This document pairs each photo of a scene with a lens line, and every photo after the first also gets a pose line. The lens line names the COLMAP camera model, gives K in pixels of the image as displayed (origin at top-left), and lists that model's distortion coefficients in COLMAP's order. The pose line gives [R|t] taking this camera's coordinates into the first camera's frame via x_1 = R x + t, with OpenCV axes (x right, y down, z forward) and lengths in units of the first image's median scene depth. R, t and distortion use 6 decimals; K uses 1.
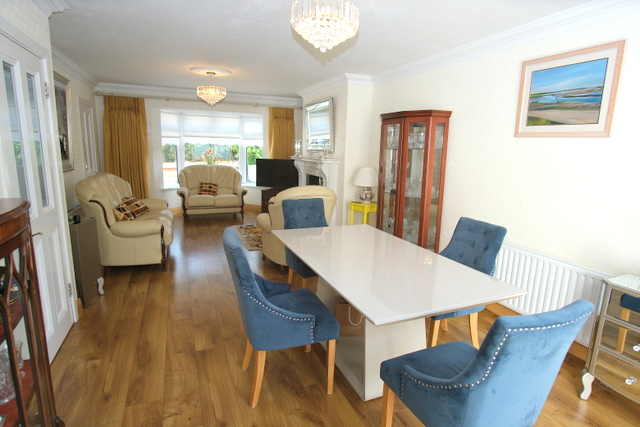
lens RADIAL K [[343.8, 0, 319.0], [0, 343.8, 211.6], [0, 0, 1]] dist [-0.023784, 0.002077]
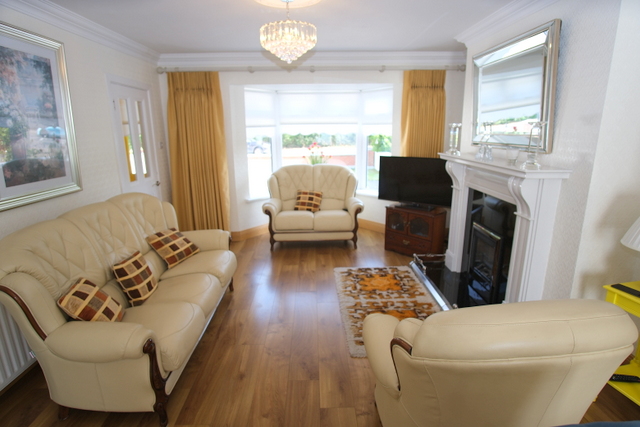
lens RADIAL K [[343.8, 0, 318.5], [0, 343.8, 213.1], [0, 0, 1]] dist [-0.023784, 0.002077]
pose [[0.931115, 0.050050, -0.361275, -0.062177], [-0.029228, 0.997593, 0.062874, -0.097713], [0.363553, -0.047984, 0.930337, 0.418632]]
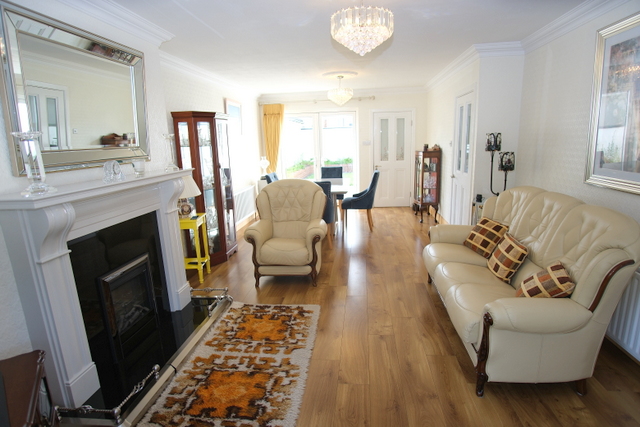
lens RADIAL K [[343.8, 0, 320.0], [0, 343.8, 213.6], [0, 0, 1]] dist [-0.023784, 0.002077]
pose [[-0.873095, -0.097514, 0.477699, -0.327718], [0.103154, 0.920667, 0.376473, -0.205400], [-0.476513, 0.377973, -0.793771, 1.002113]]
